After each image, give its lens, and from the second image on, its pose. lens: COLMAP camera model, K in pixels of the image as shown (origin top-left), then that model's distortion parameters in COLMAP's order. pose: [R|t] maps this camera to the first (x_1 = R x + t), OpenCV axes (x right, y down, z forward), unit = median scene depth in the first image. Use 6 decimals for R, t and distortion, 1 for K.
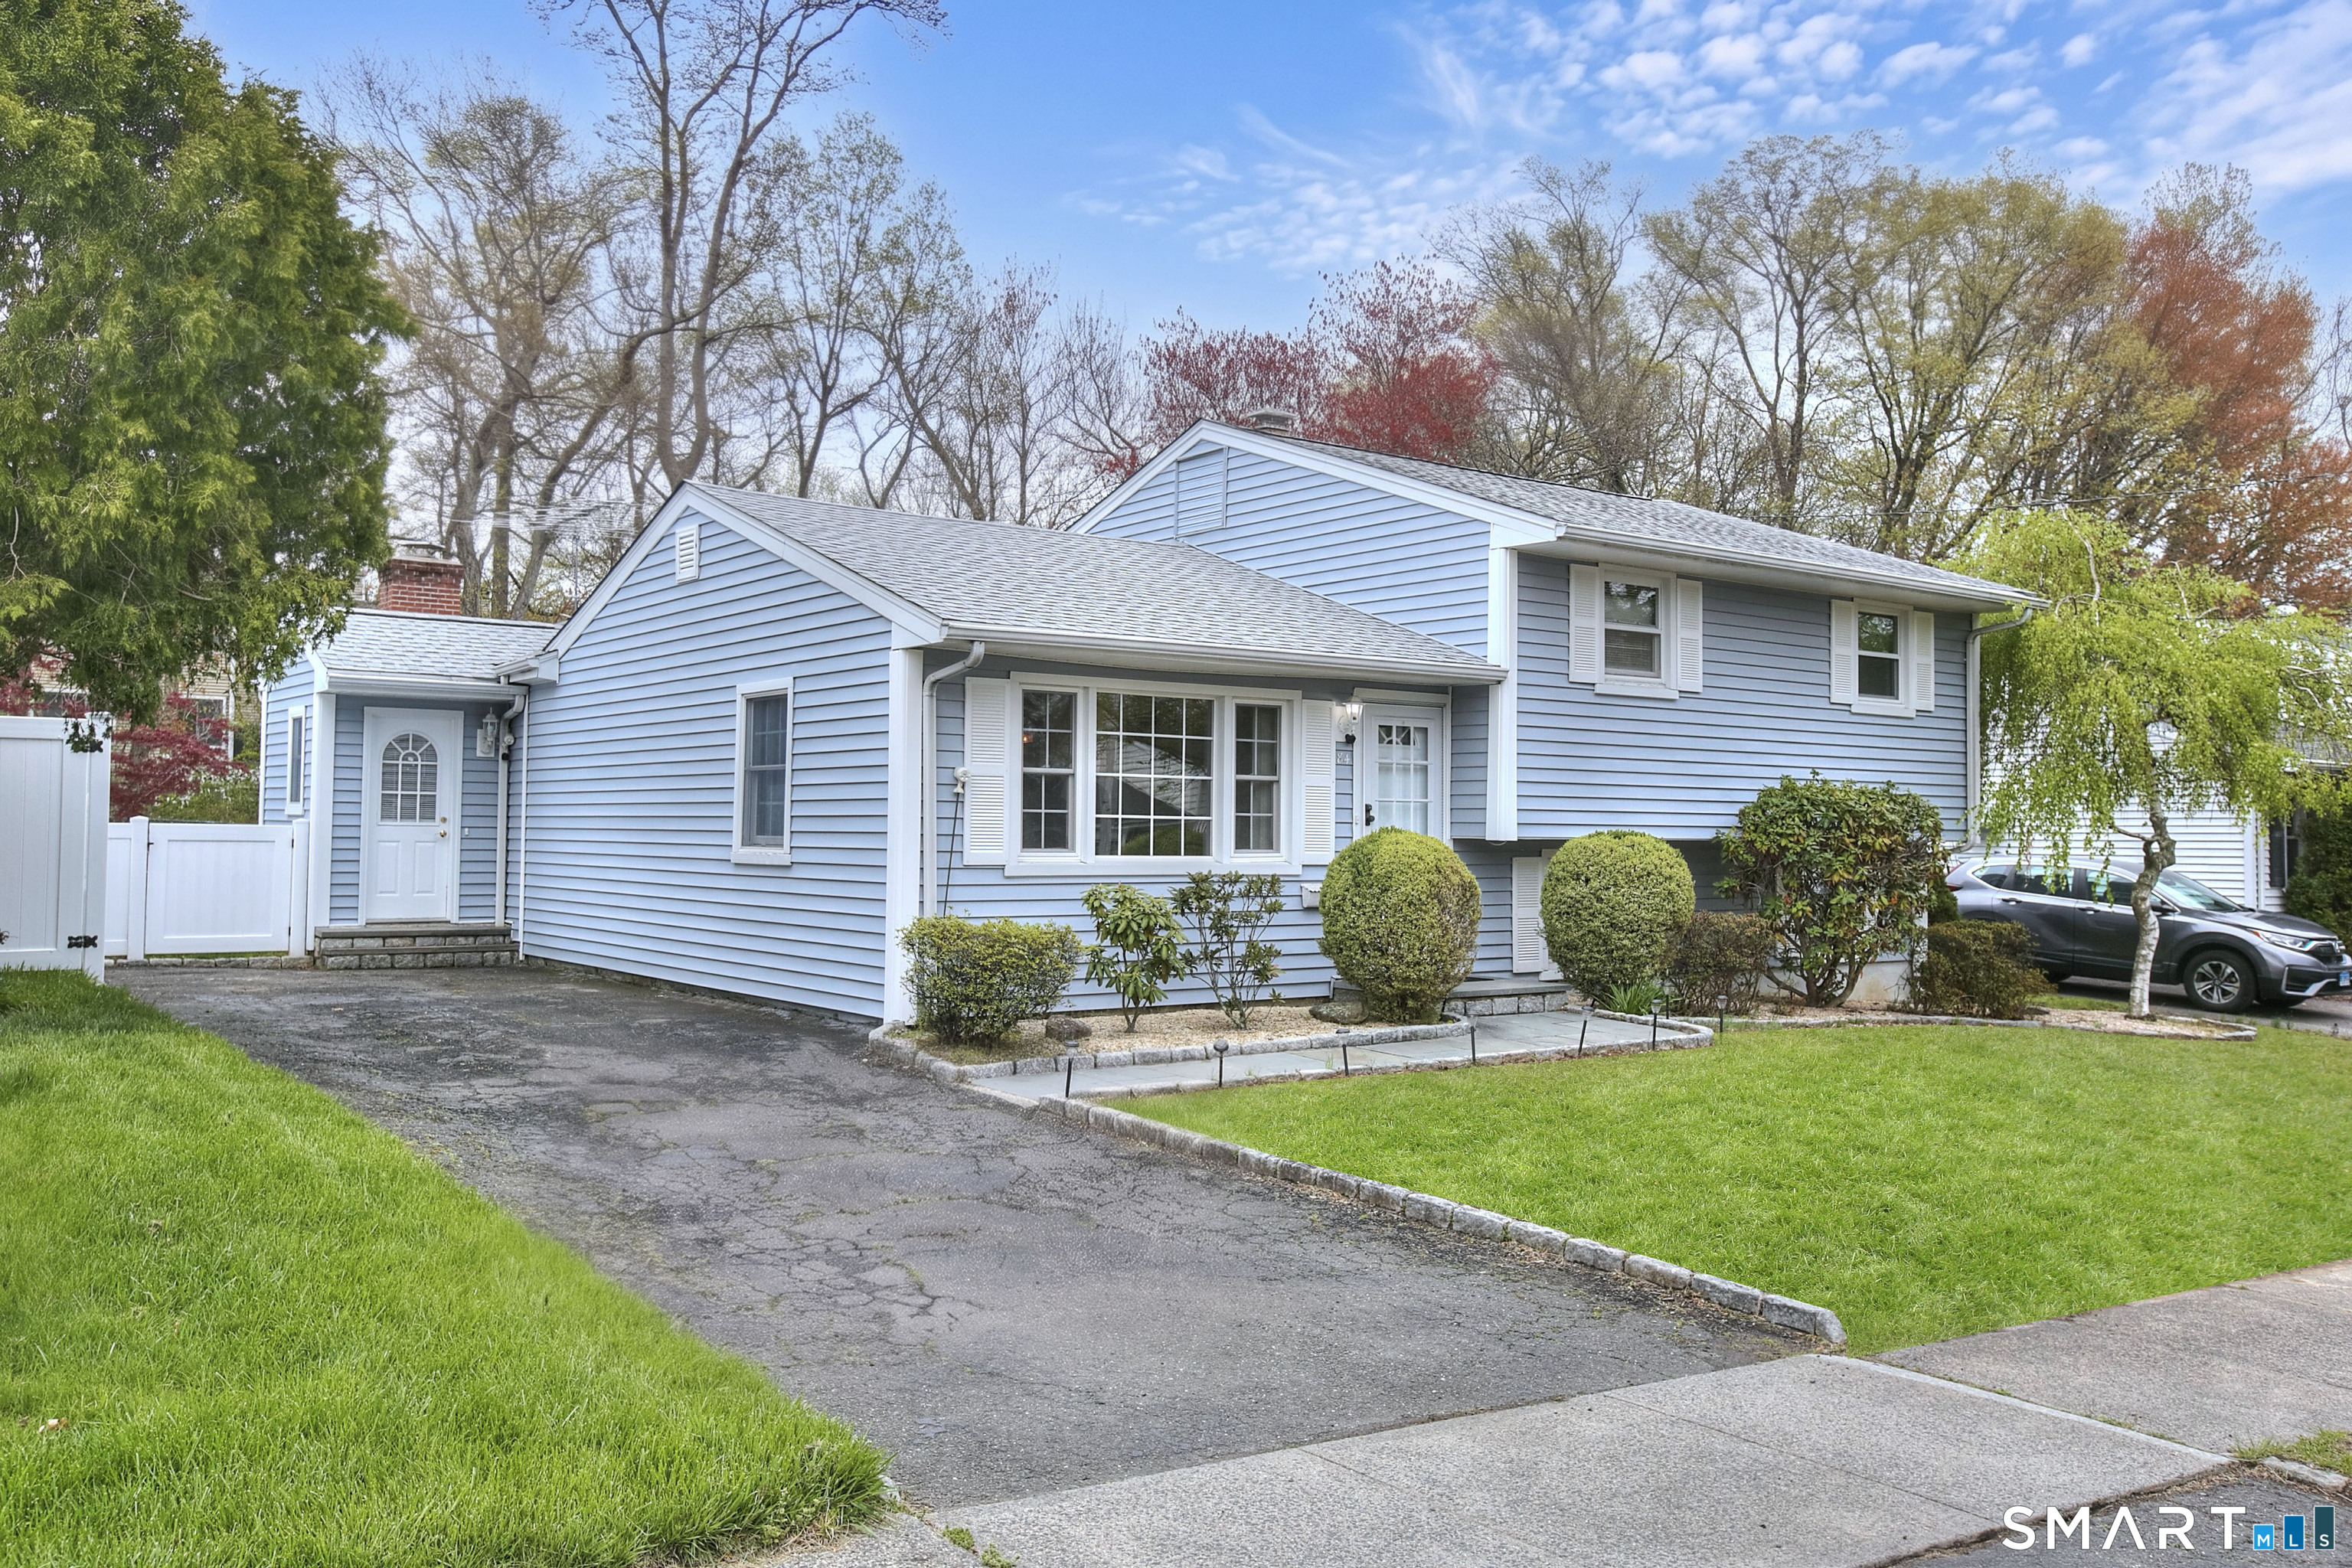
lens RADIAL K [[1907.6, 0, 1176.0], [0, 1907.6, 784.0], [0, 0, 1]] dist [-0.001399, -0.000473]
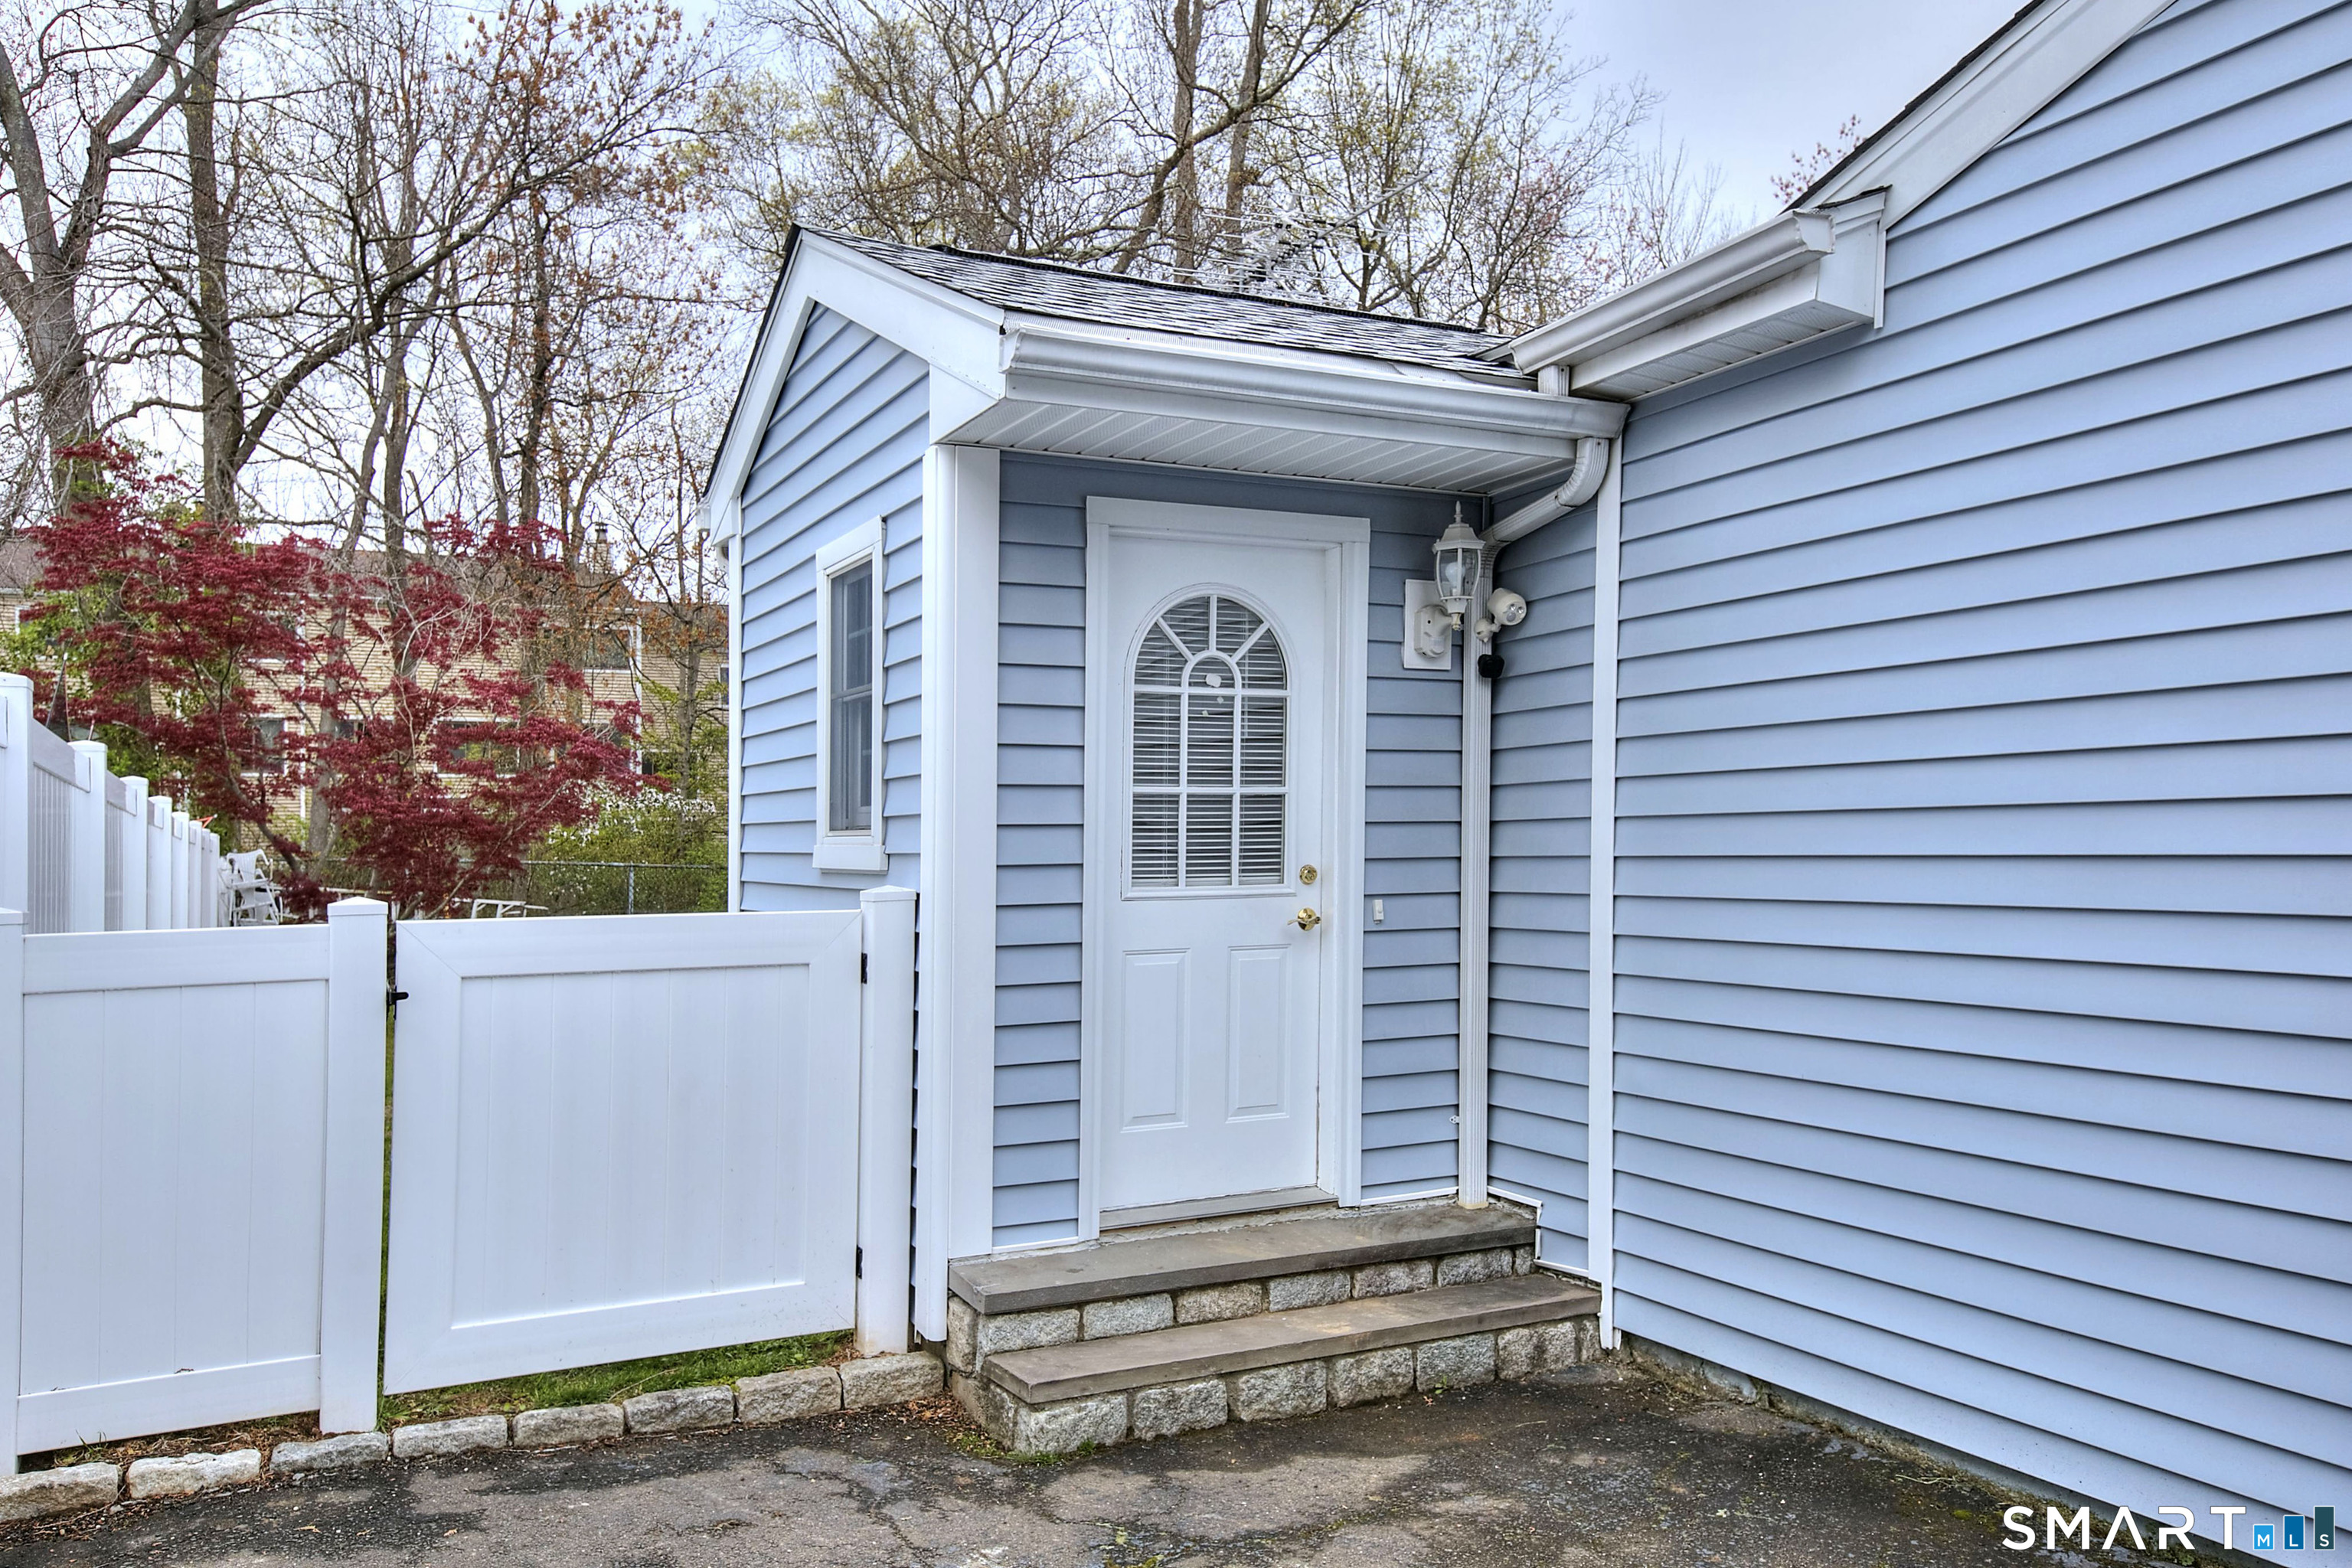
lens RADIAL K [[1779.2, 0, 1176.0], [0, 1779.2, 784.0], [0, 0, 1]] dist [0.002646, 0.000513]
pose [[0.985585, -0.033174, -0.165898, -0.360109], [0.031856, 0.999436, -0.010600, 0.006493], [0.166156, 0.005162, 0.986086, 0.716952]]
